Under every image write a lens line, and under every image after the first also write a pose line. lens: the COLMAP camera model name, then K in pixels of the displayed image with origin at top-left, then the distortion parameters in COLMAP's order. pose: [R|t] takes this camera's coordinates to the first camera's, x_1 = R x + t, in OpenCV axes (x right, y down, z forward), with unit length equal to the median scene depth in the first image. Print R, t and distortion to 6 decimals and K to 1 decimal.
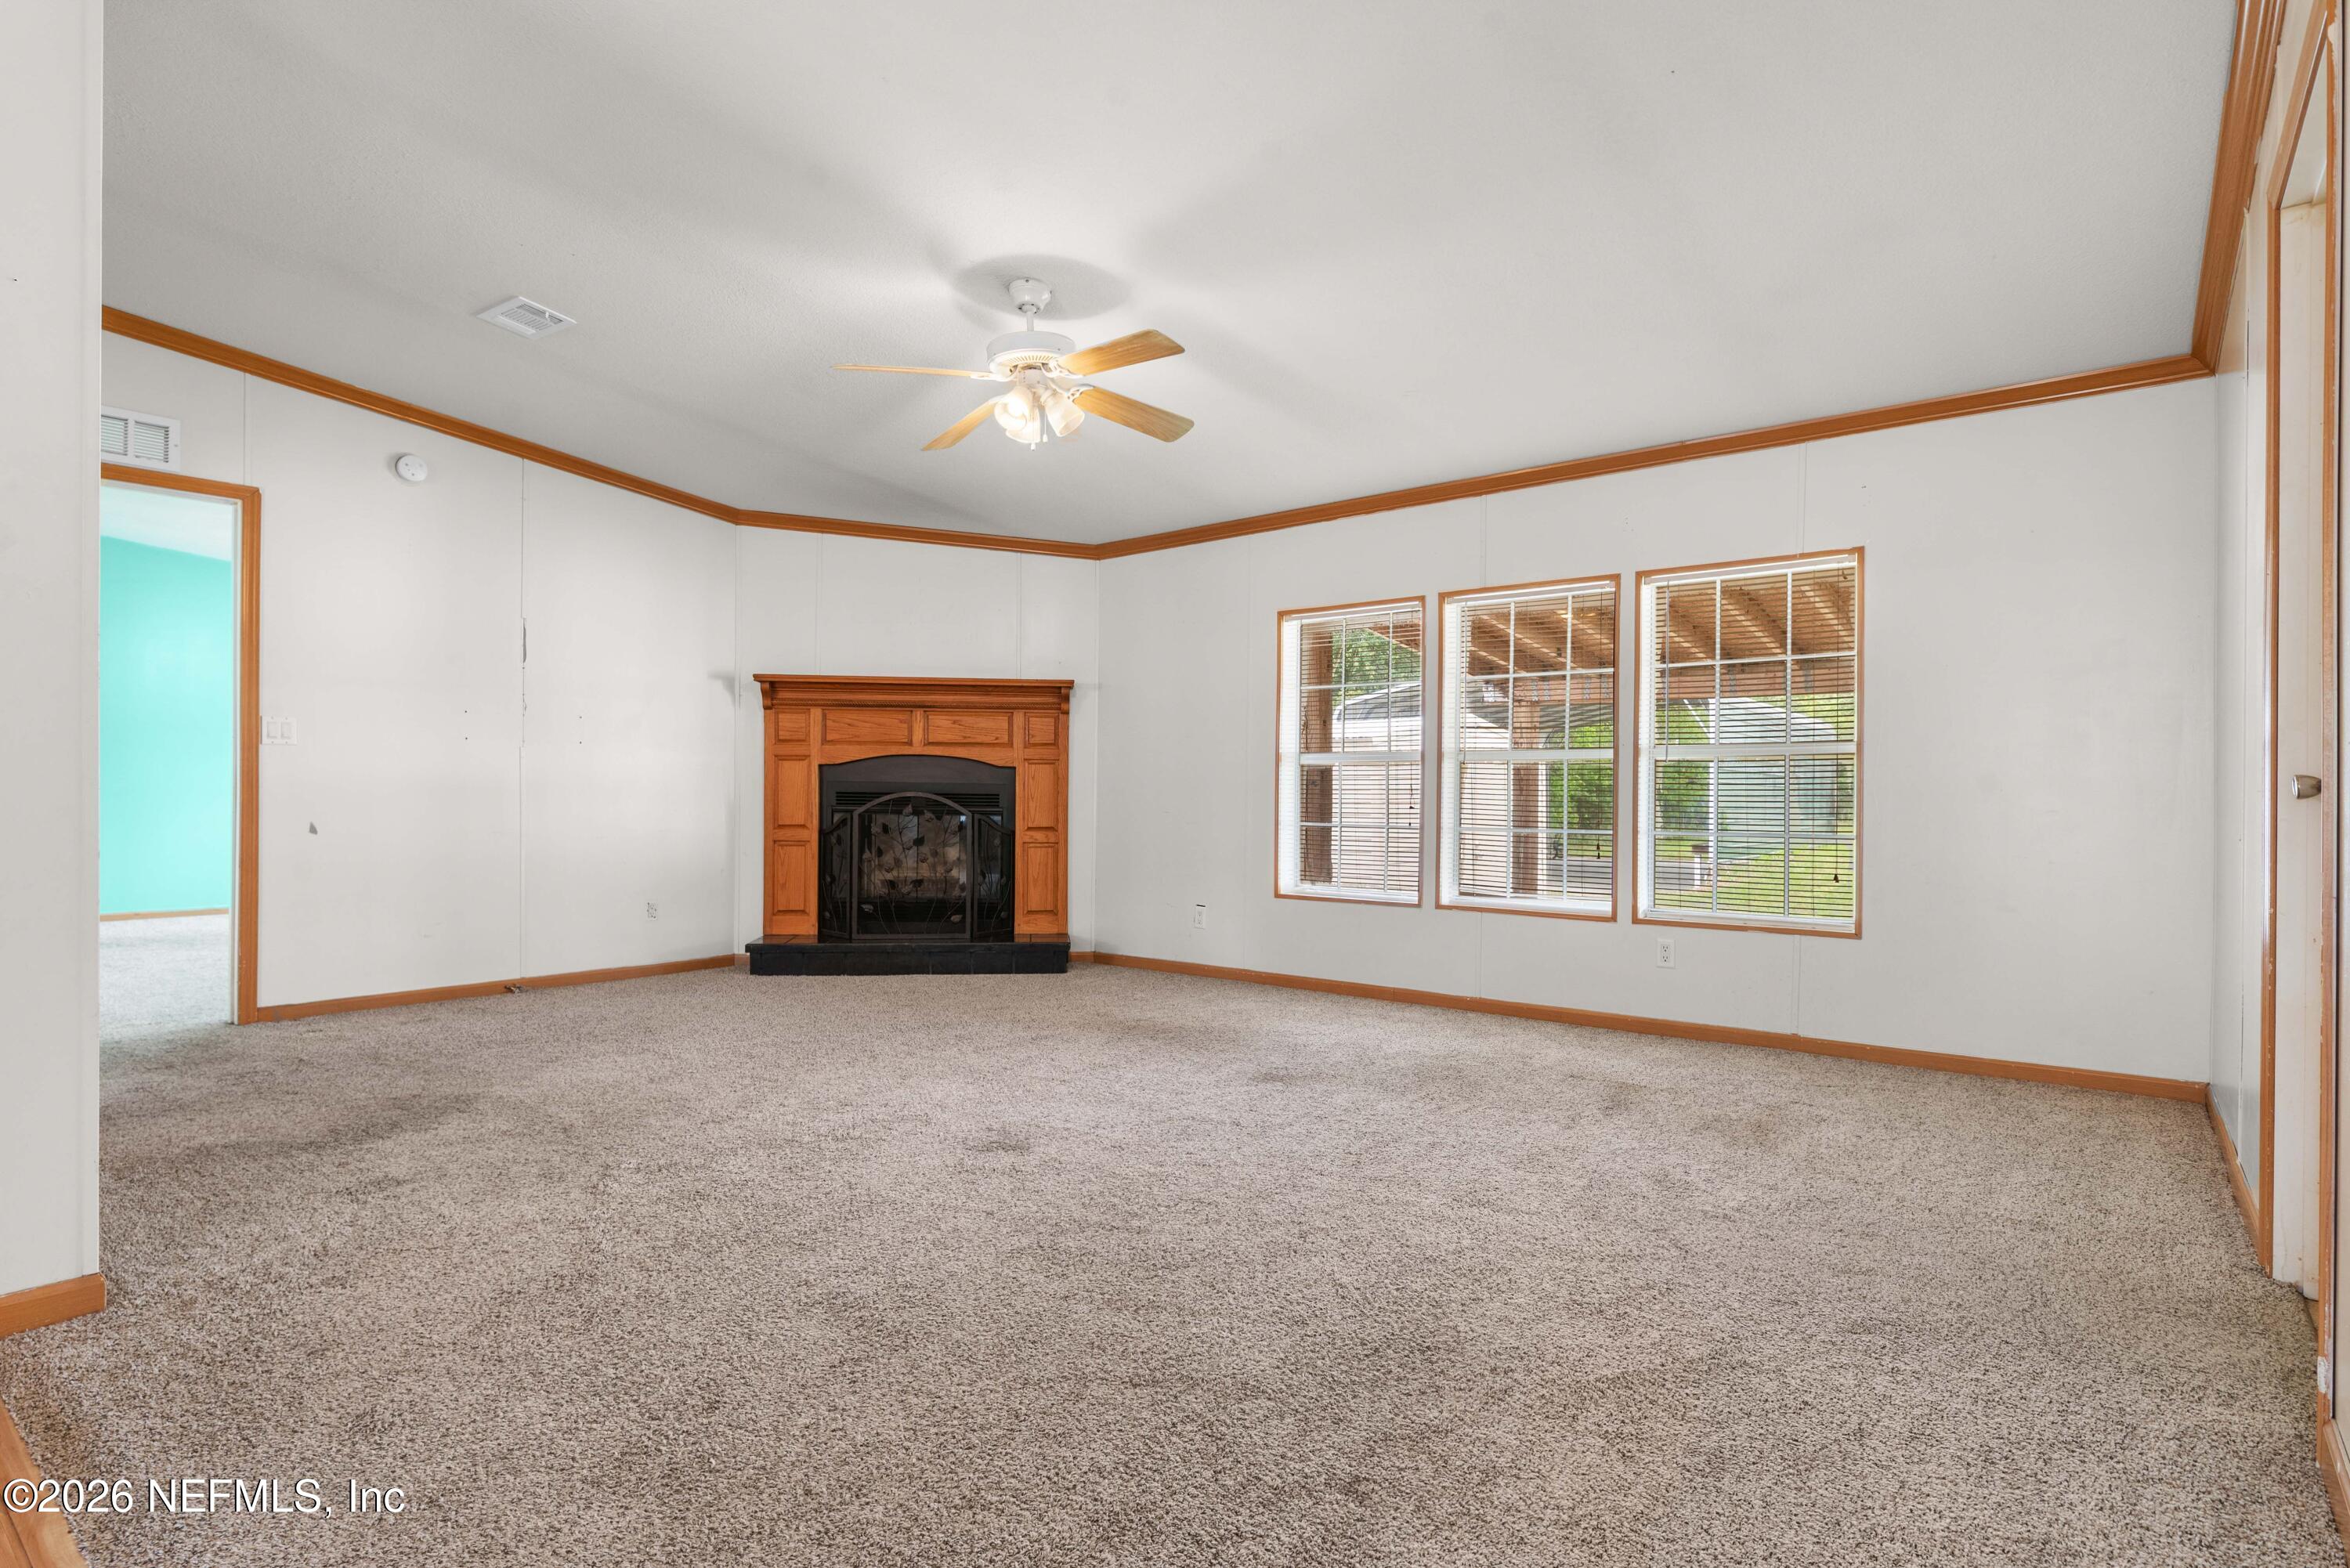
lens RADIAL K [[1174.2, 0, 1169.9], [0, 1174.2, 791.8], [0, 0, 1]] dist [-0.001791, -0.000103]
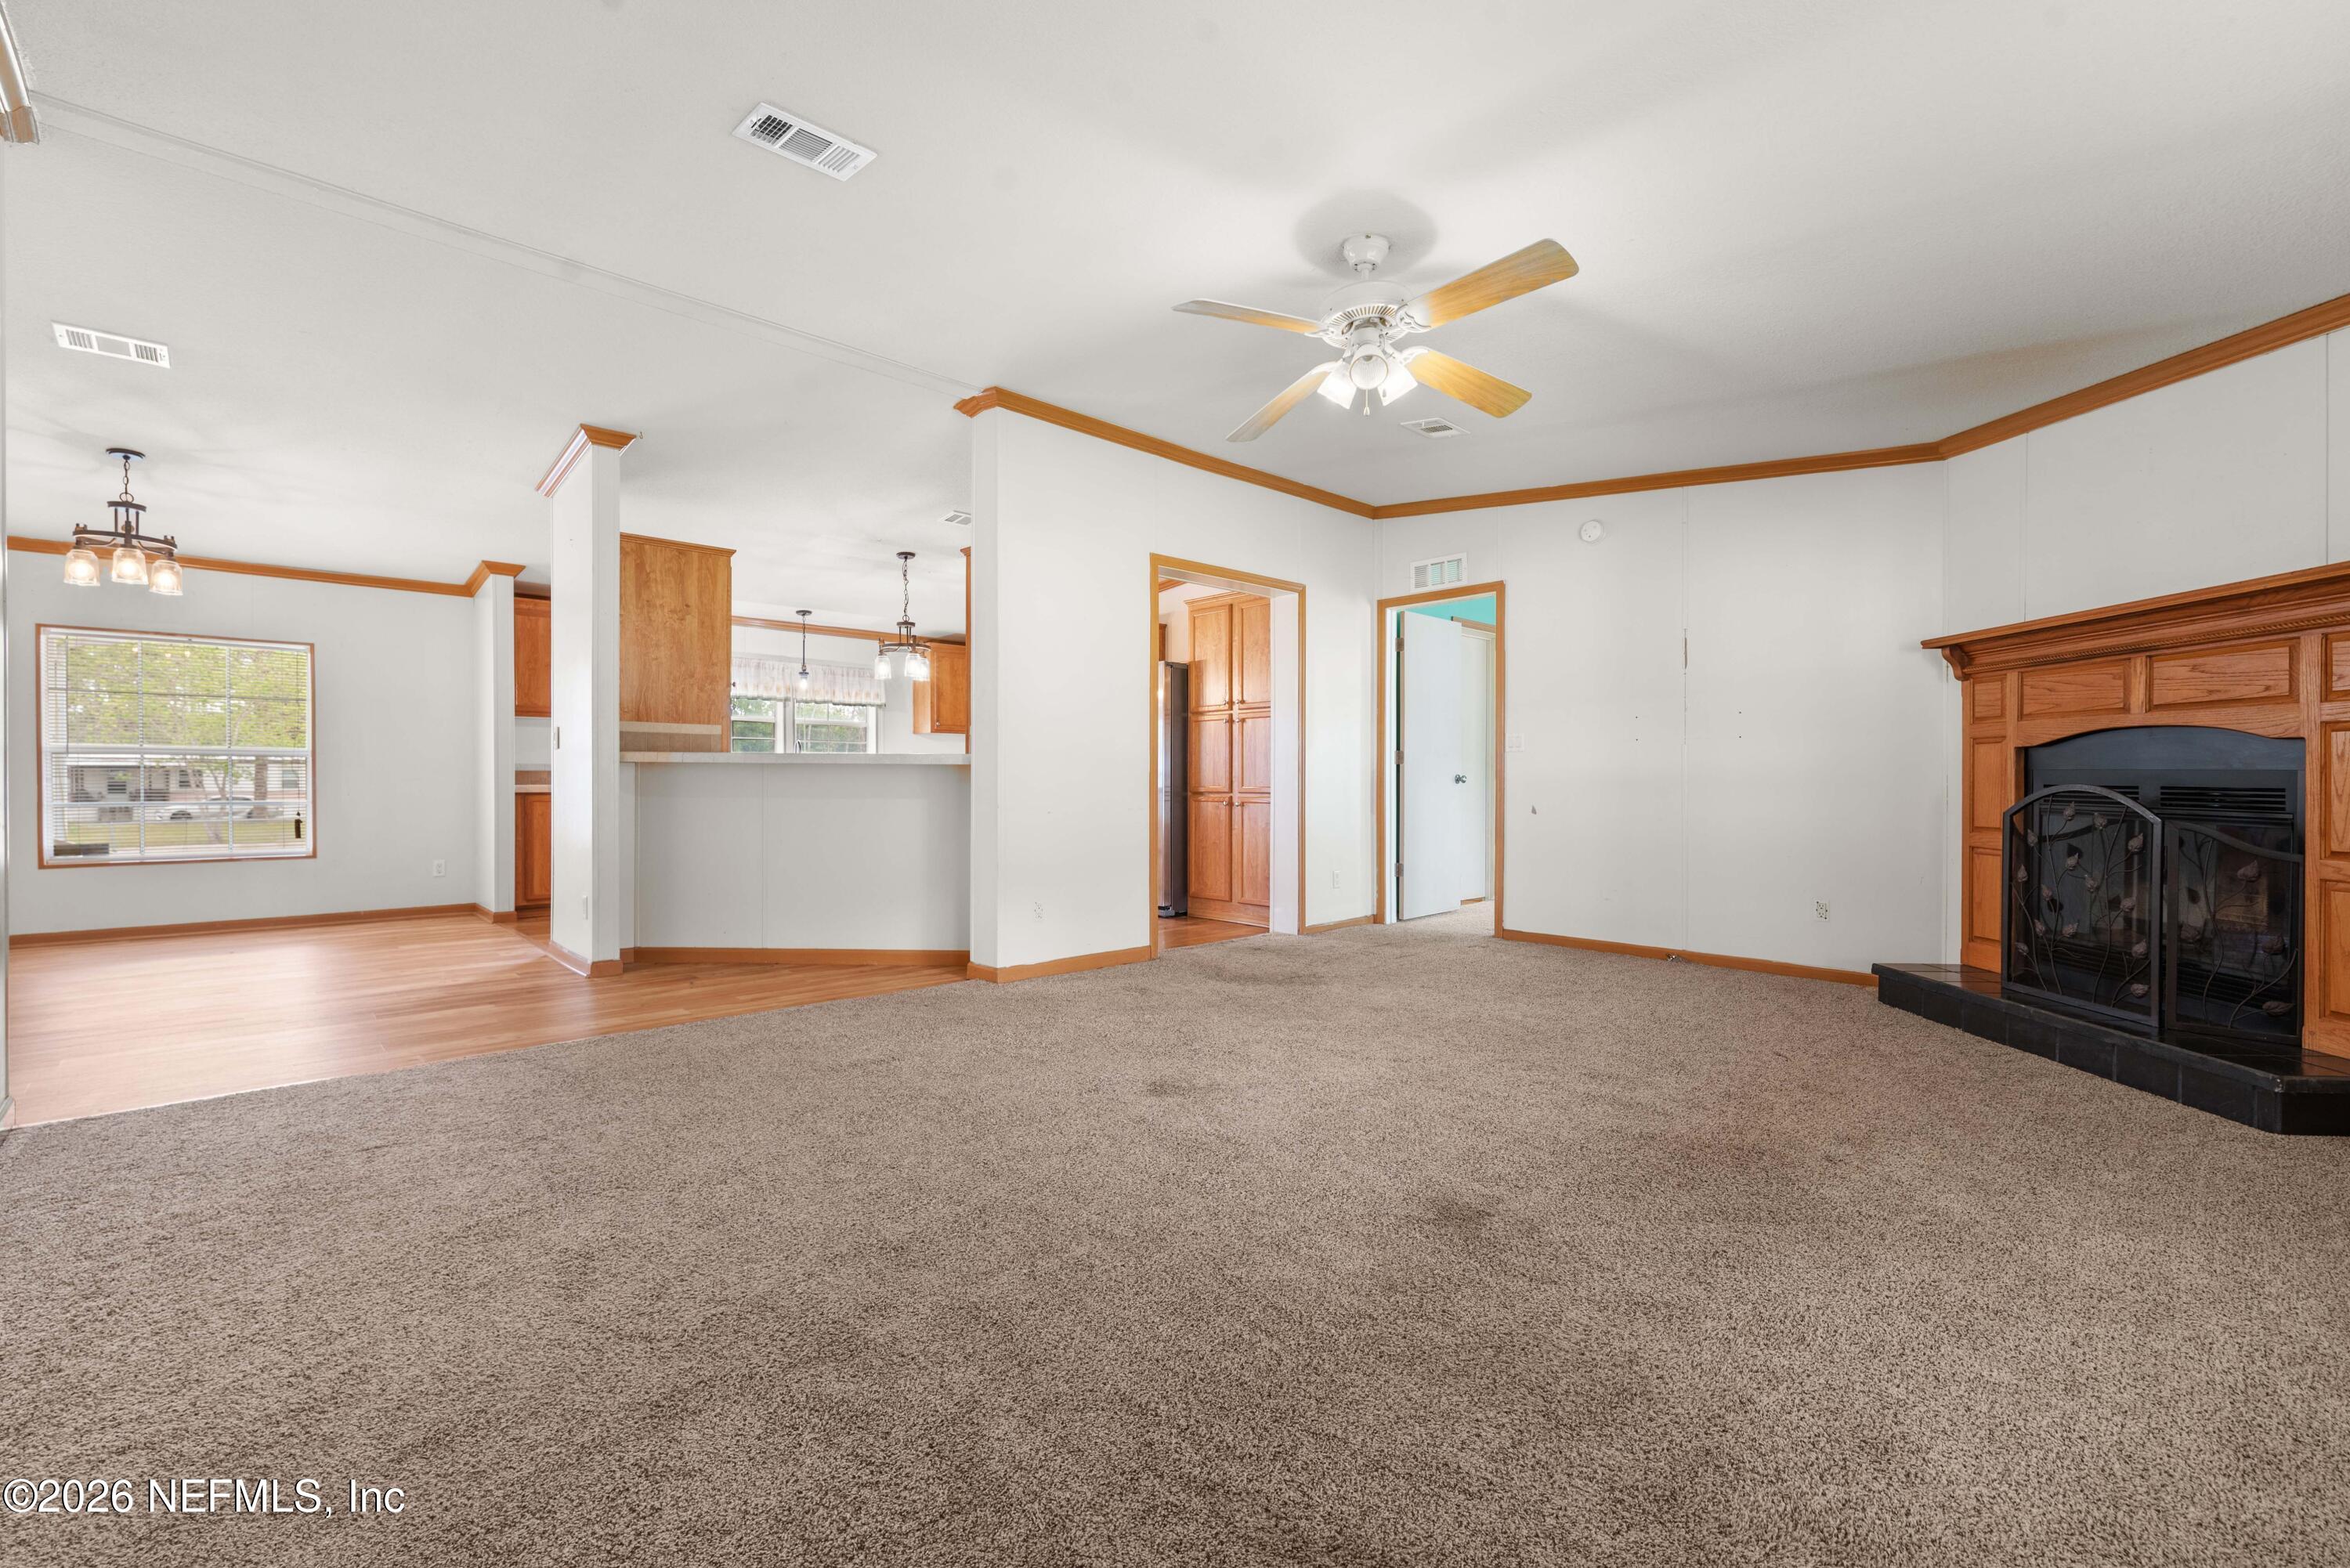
lens RADIAL K [[1023.4, 0, 1167.5], [0, 1023.4, 780.5], [0, 0, 1]] dist [0.003435, 0.000262]
pose [[-0.147088, -0.003967, -0.989115, 0.415575], [-0.002045, 0.999991, -0.003706, 0.001128], [0.989121, 0.001478, -0.147095, 0.560907]]
